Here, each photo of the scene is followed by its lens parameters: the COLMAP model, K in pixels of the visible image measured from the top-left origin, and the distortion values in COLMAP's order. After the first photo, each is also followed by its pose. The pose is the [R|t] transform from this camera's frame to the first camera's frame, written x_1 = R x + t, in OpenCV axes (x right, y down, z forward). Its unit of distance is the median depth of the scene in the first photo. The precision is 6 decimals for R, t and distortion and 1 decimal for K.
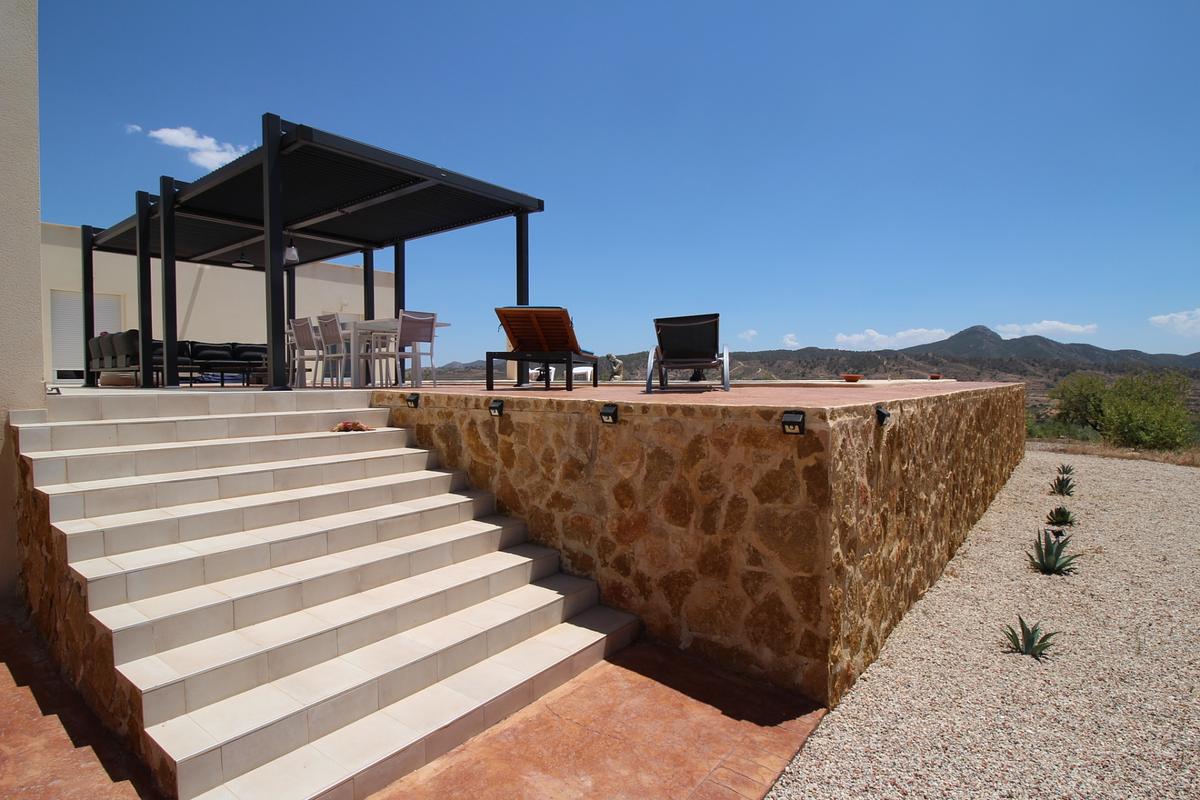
lens RADIAL K [[618.3, 0, 600.0], [0, 618.3, 400.0], [0, 0, 1]] dist [-0.001643, -0.017273]
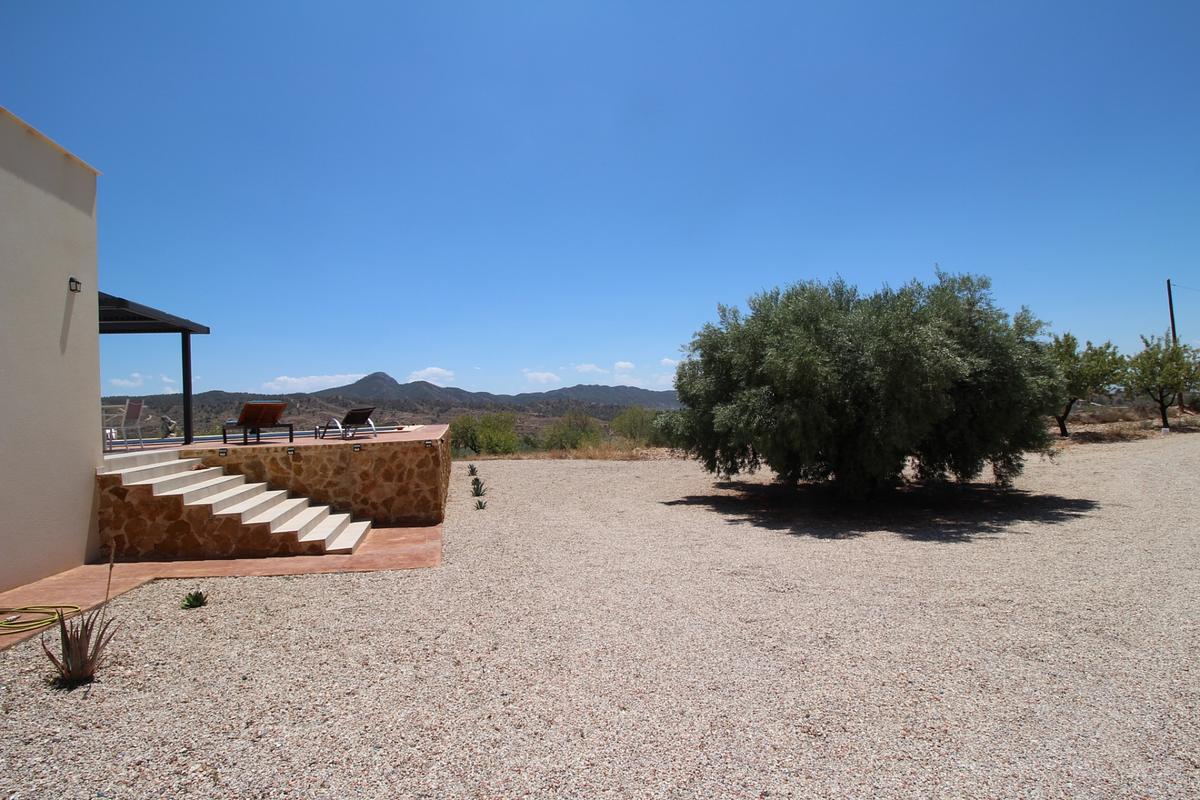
lens RADIAL K [[590.2, 0, 624.7], [0, 590.2, 398.1], [0, 0, 1]] dist [-0.000008, -0.016461]
pose [[0.582723, -0.011935, 0.812583, -1.214911], [0.068690, 0.997037, -0.034615, -0.021115], [-0.809763, 0.075987, 0.581816, -1.296354]]
